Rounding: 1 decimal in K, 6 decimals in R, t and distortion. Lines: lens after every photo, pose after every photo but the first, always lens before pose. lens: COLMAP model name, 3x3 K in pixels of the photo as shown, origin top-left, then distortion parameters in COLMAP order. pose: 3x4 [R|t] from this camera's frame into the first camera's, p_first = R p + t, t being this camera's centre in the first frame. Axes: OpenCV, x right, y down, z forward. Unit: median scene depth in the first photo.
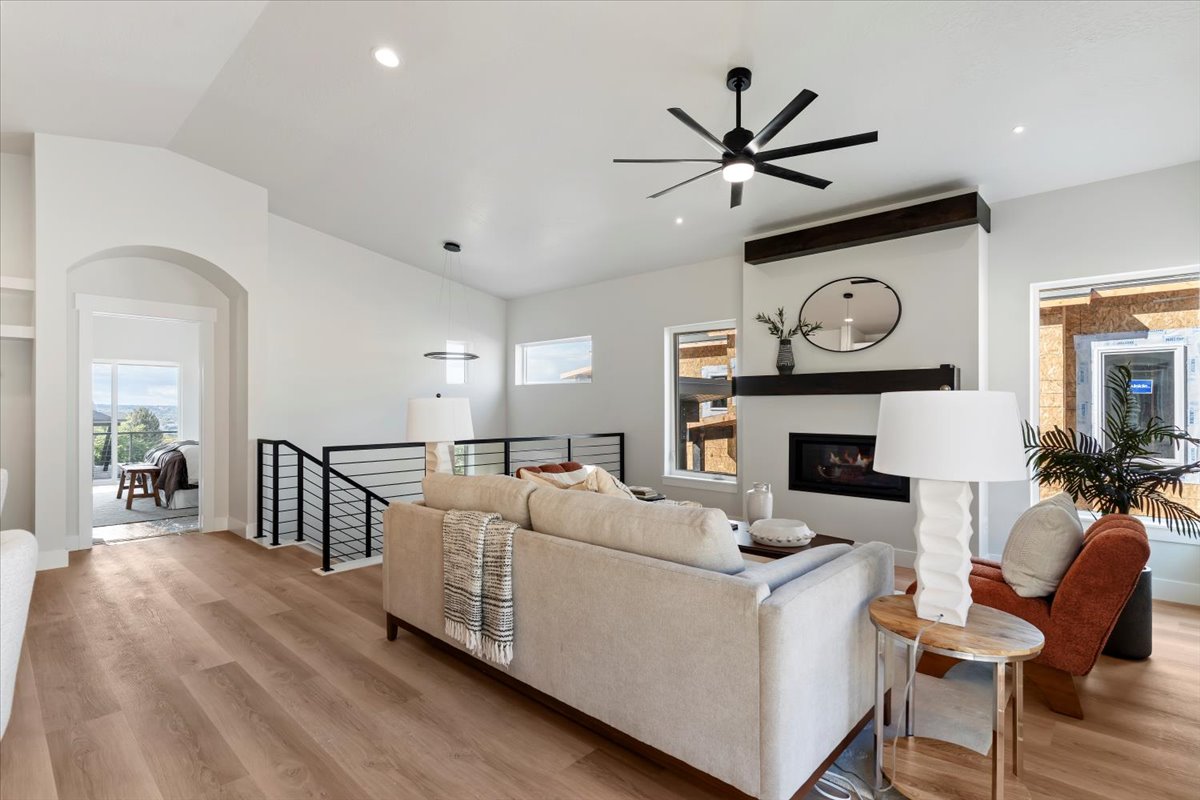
lens RADIAL K [[576.8, 0, 600.1], [0, 576.8, 410.3], [0, 0, 1]] dist [0.008203, -0.002751]
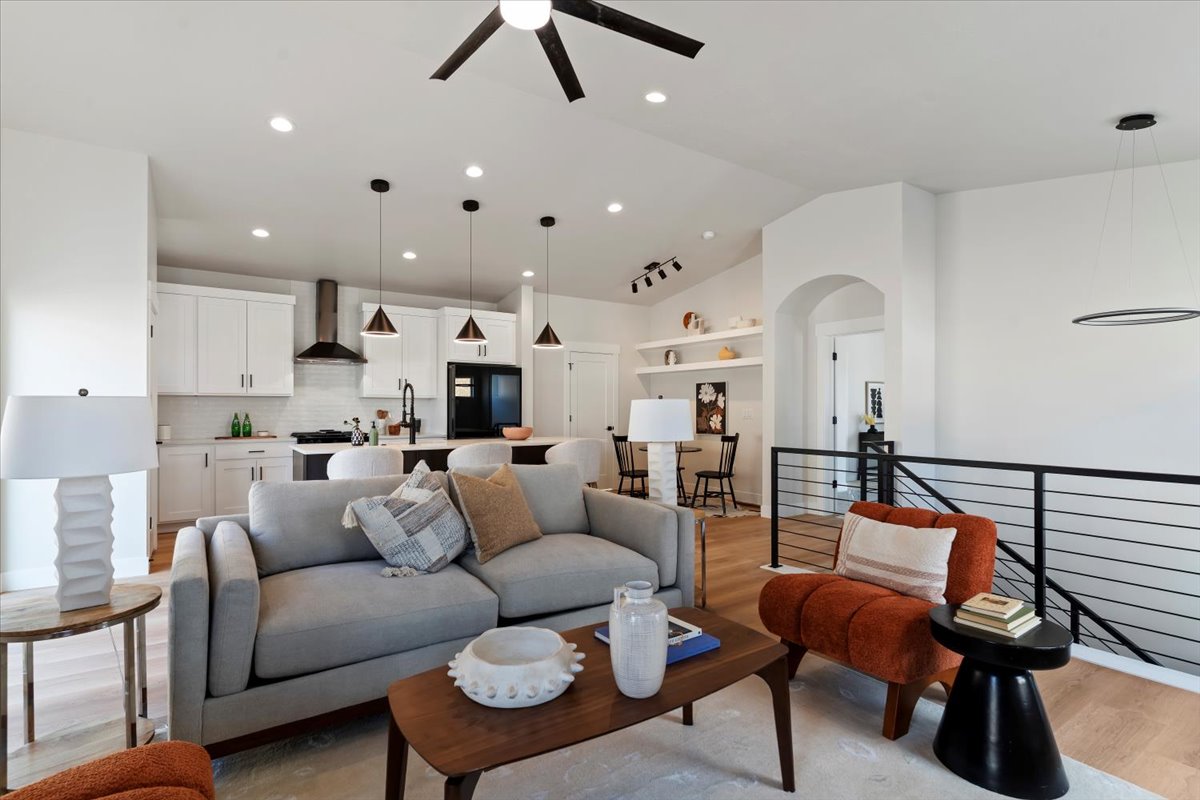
lens RADIAL K [[576.8, 0, 590.0], [0, 576.8, 406.8], [0, 0, 1]] dist [0.008203, -0.002751]
pose [[-0.225652, -0.003157, -0.974203, 0.746166], [-0.005246, 0.999984, -0.002025, -0.005617], [0.974194, 0.004654, -0.225665, 1.121533]]
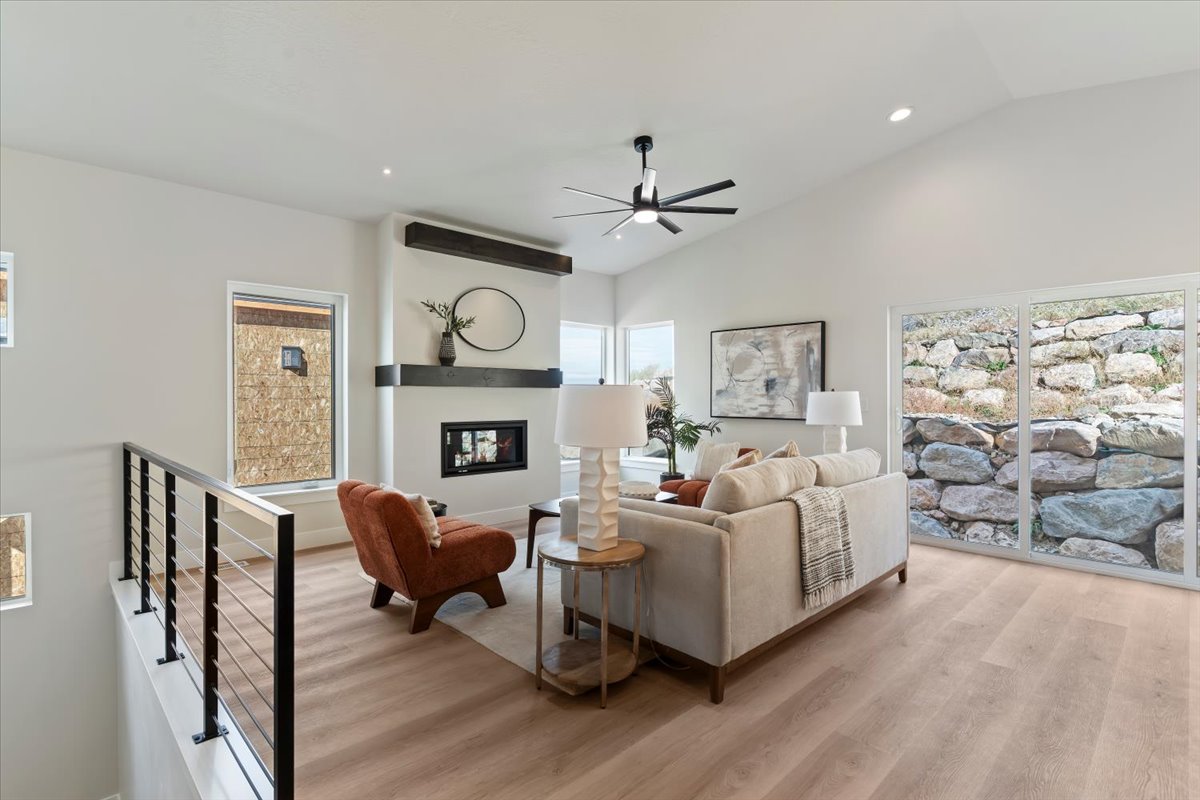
lens RADIAL K [[576.8, 0, 595.8], [0, 576.8, 398.6], [0, 0, 1]] dist [0.008203, -0.002751]
pose [[0.047215, -0.001167, 0.998884, -0.993804], [0.006415, 0.999979, 0.000865, -0.004904], [-0.998864, 0.006367, 0.047221, 0.985527]]
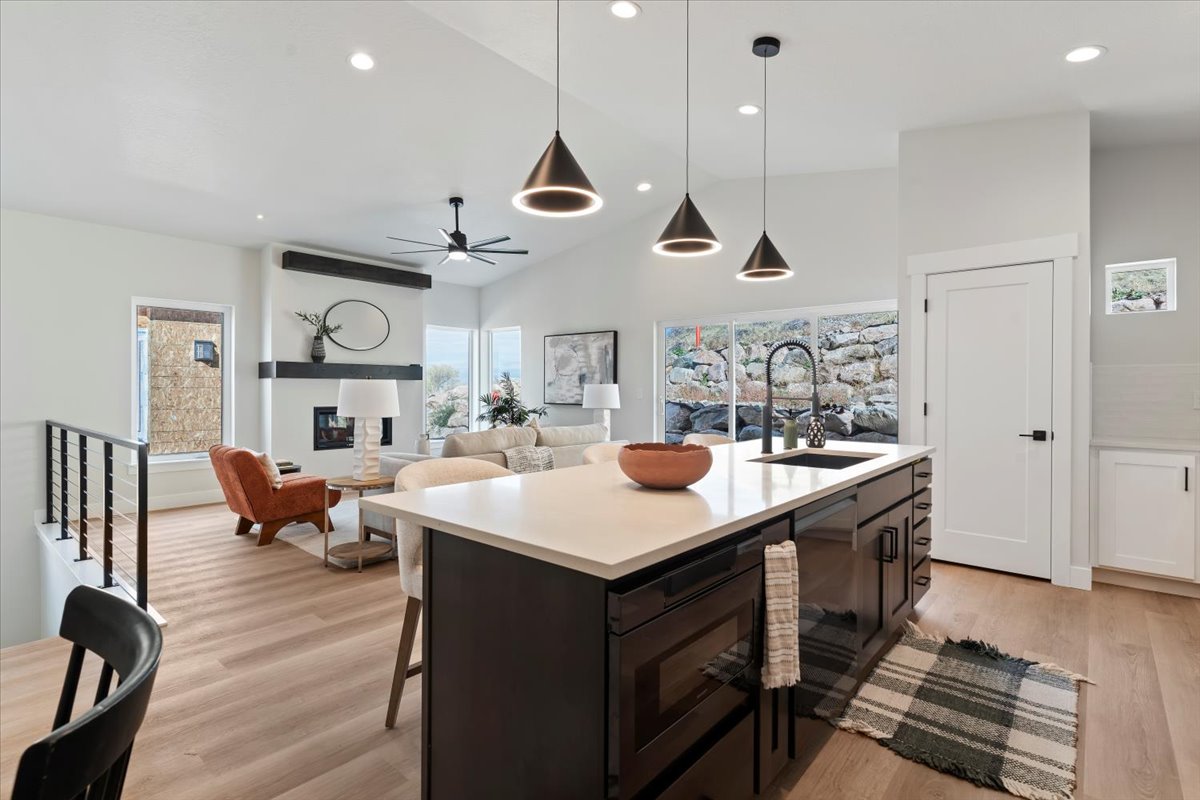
lens RADIAL K [[576.8, 0, 595.8], [0, 576.8, 392.1], [0, 0, 1]] dist [0.008203, -0.002751]
pose [[-0.038493, -0.005490, 0.999244, -1.451955], [0.002482, 0.999981, 0.005590, -0.001402], [-0.999256, 0.002696, -0.038479, 0.604353]]
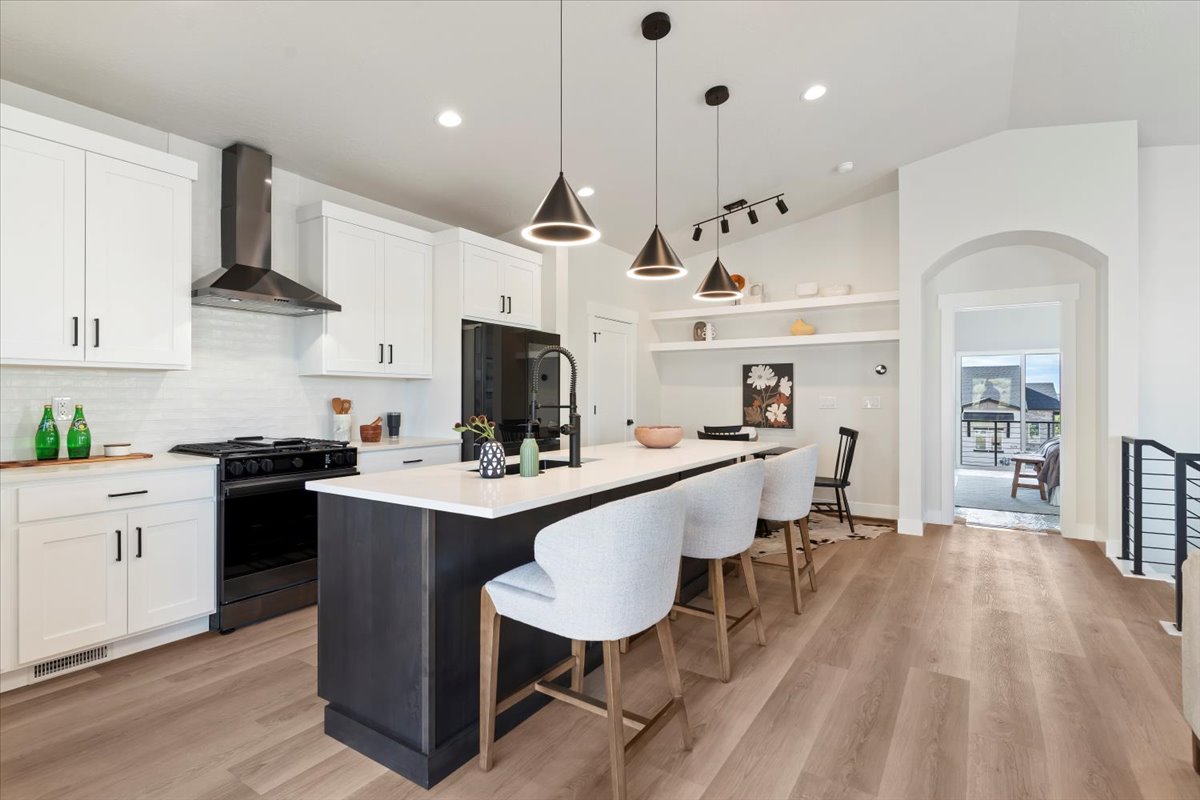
lens RADIAL K [[576.8, 0, 596.0], [0, 576.8, 394.8], [0, 0, 1]] dist [0.008203, -0.002751]
pose [[0.164839, -0.002018, -0.986318, 0.126959], [-0.006389, 0.999975, -0.003114, -0.001089], [0.986300, 0.006815, 0.164822, 0.228065]]
